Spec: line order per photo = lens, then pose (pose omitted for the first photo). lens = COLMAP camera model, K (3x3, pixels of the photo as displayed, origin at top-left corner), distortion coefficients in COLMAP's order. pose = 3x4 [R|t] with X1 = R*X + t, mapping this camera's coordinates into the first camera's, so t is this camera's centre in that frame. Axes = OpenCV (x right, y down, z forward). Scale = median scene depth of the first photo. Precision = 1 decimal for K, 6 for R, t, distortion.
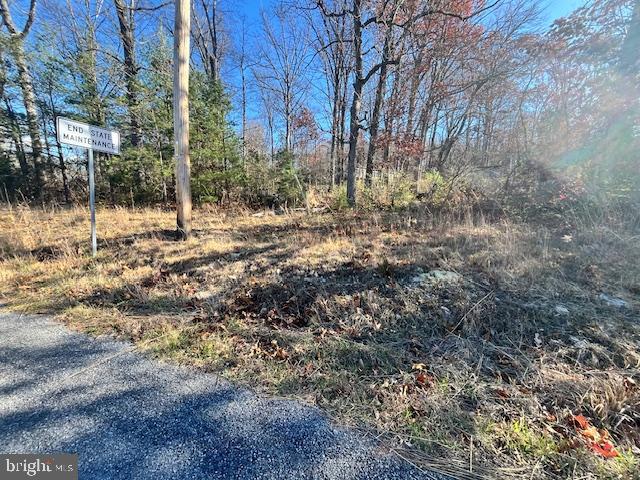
lens RADIAL K [[256.5, 0, 319.2], [0, 256.5, 237.4], [0, 0, 1]] dist [-0.008432, 0.000875]
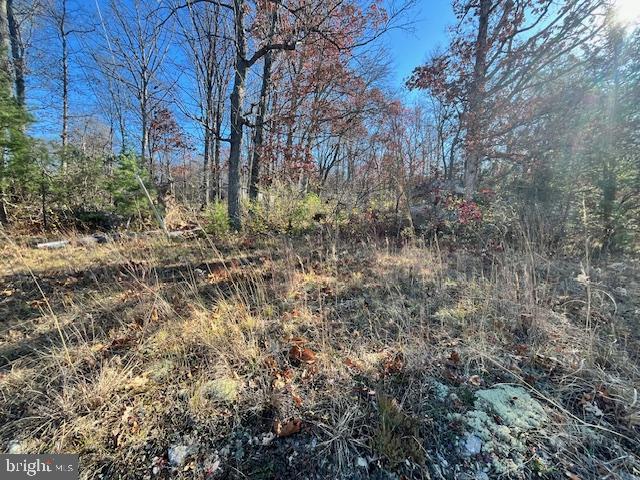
lens RADIAL K [[256.5, 0, 315.9], [0, 256.5, 240.7], [0, 0, 1]] dist [-0.008432, 0.000875]
pose [[0.899563, -0.017757, 0.436430, 0.015509], [0.051398, 0.996535, -0.065396, -0.029262], [-0.433757, 0.081260, 0.897358, 0.263147]]
